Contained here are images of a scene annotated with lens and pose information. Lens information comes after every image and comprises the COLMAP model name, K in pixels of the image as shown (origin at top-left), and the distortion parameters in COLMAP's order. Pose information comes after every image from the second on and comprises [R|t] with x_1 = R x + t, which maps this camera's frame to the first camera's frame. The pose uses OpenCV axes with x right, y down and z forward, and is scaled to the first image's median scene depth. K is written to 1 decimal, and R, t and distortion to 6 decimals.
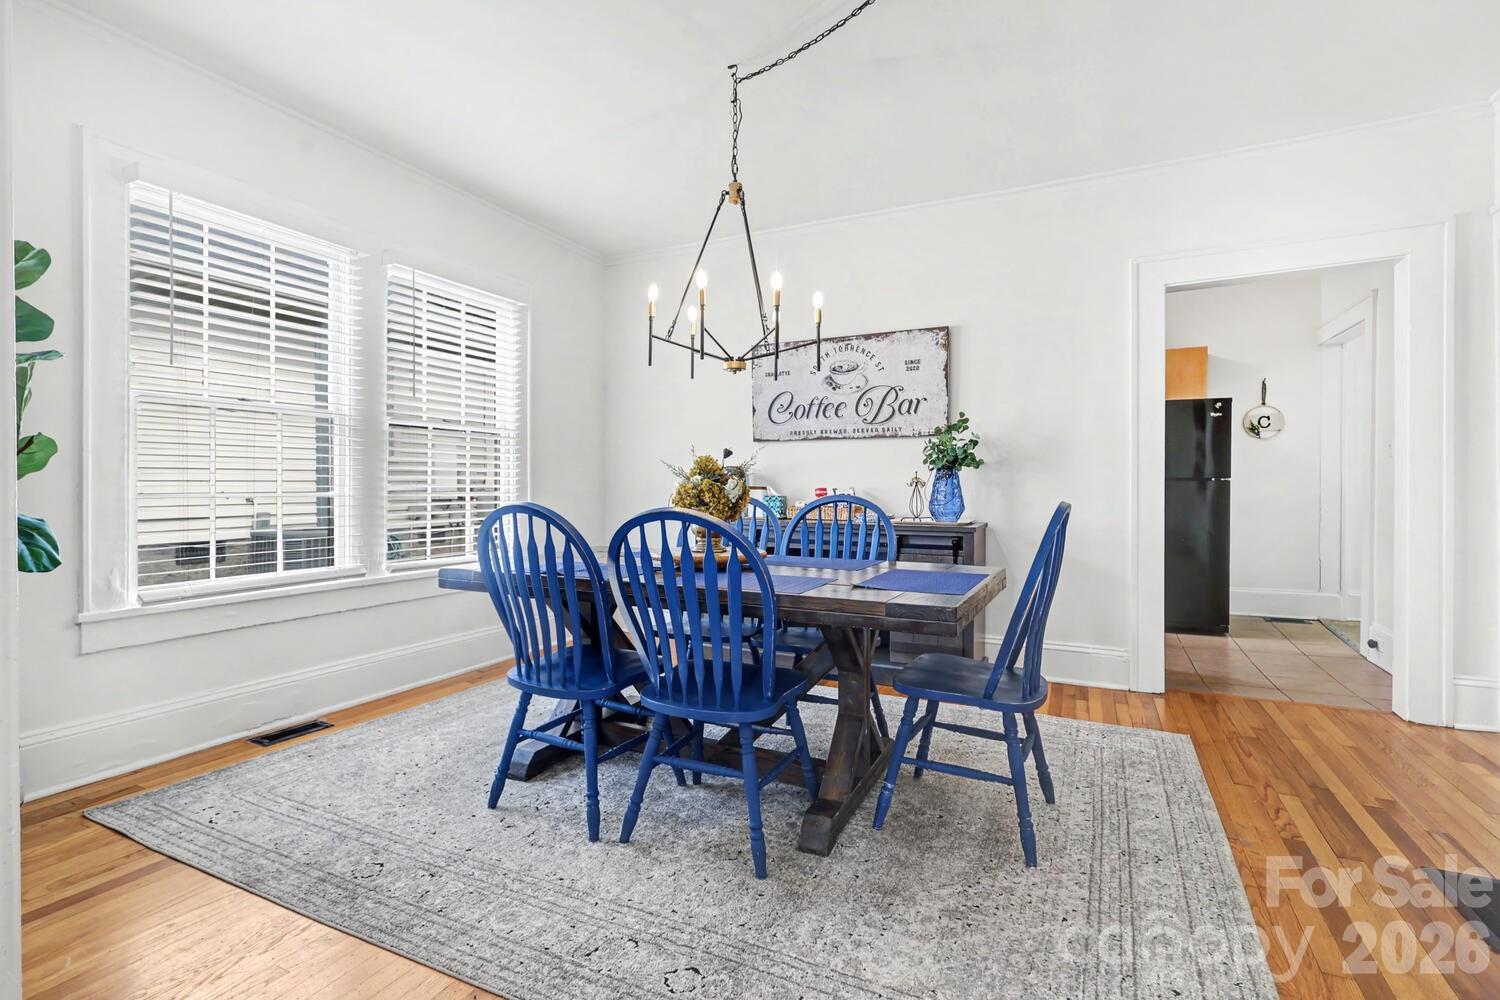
lens RADIAL K [[696.7, 0, 752.8], [0, 696.7, 494.4], [0, 0, 1]] dist [0.000717, 0.000467]
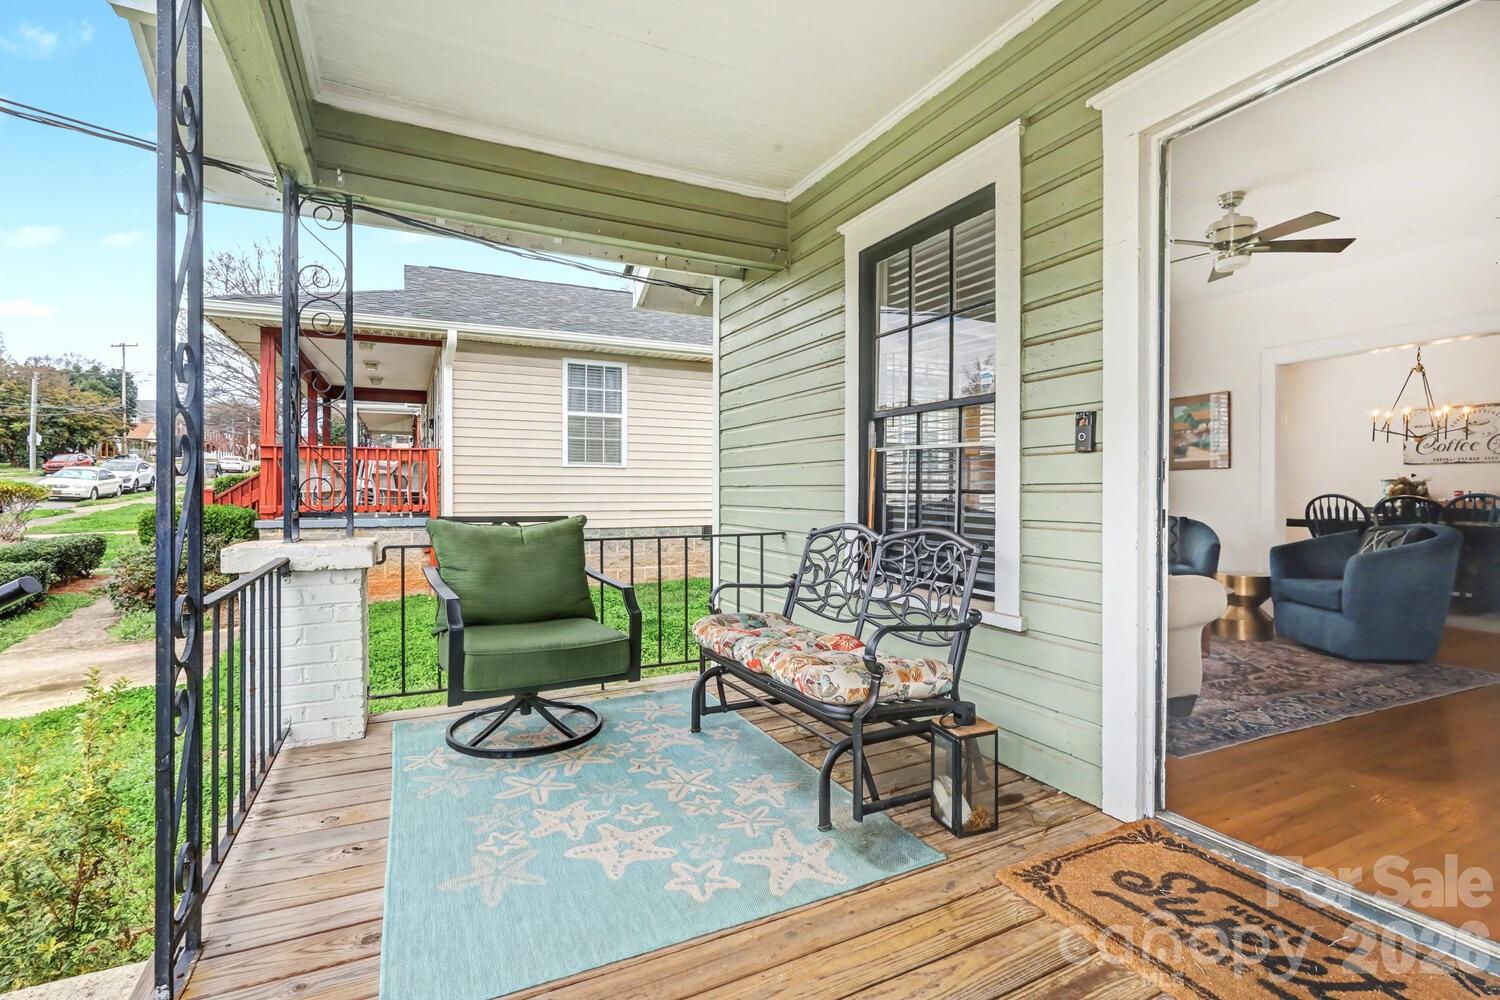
lens RADIAL K [[696.7, 0, 752.8], [0, 696.7, 494.4], [0, 0, 1]] dist [0.000717, 0.000467]
pose [[0.795859, 0.005476, -0.605457, -0.302191], [-0.009031, 0.999955, -0.002827, 0.026476], [0.605415, 0.007718, 0.795873, -1.768199]]
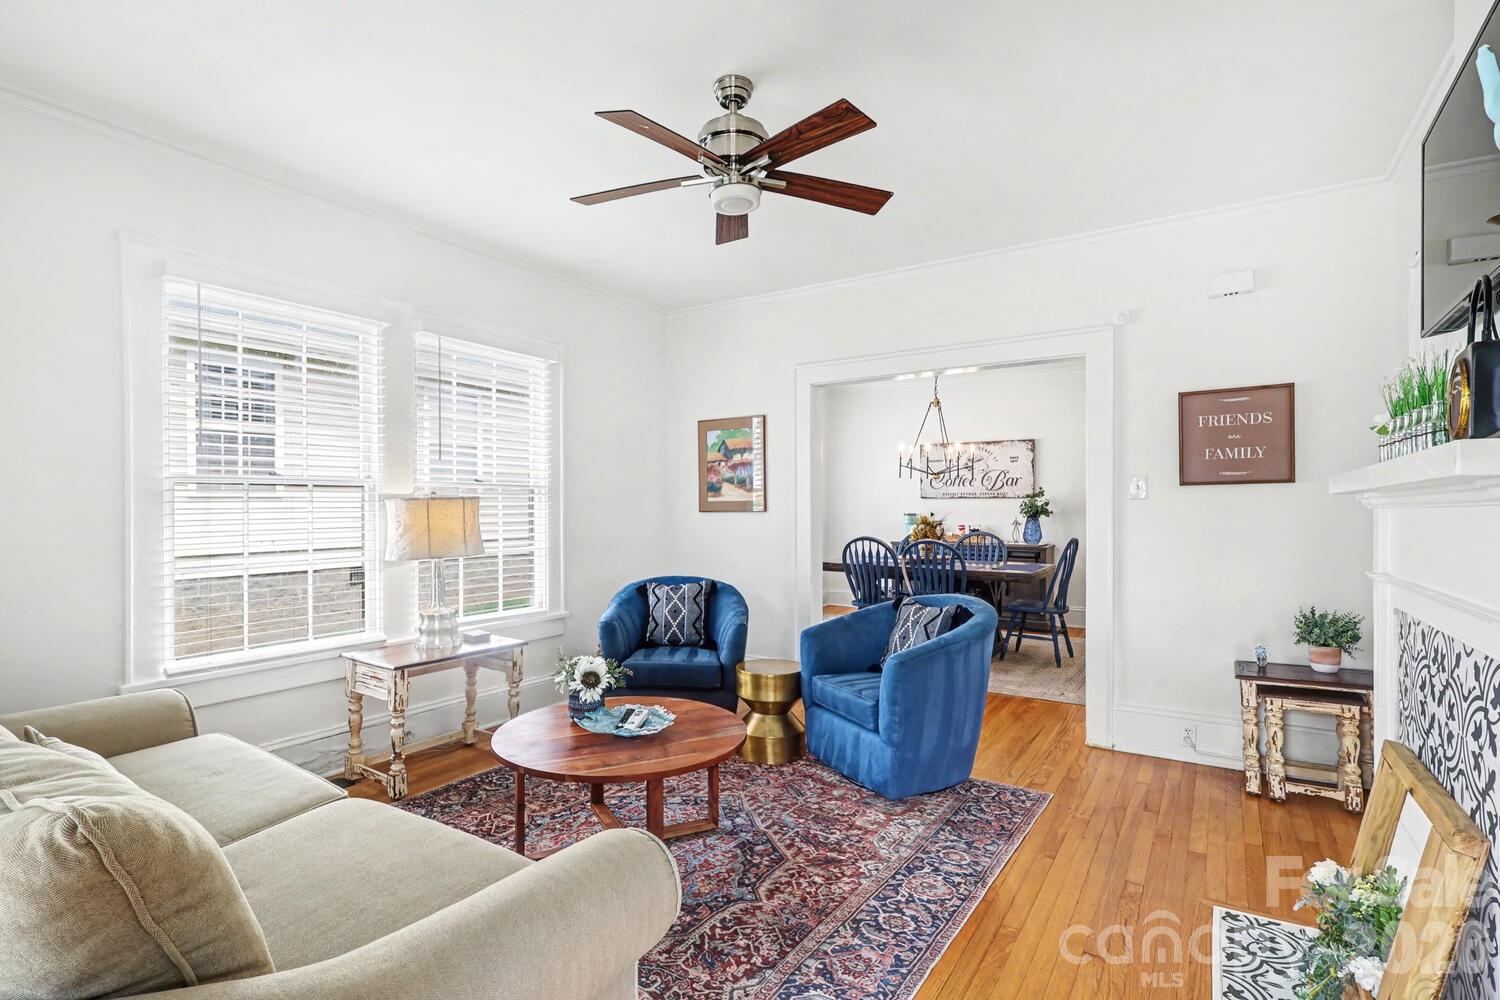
lens RADIAL K [[739.2, 0, 751.8], [0, 739.2, 507.8], [0, 0, 1]] dist [-0.000213, 0.000024]
pose [[0.994118, -0.000012, -0.108305, -0.278252], [-0.000525, 0.999988, -0.004925, -0.052557], [0.108303, 0.004953, 0.994106, -1.142257]]
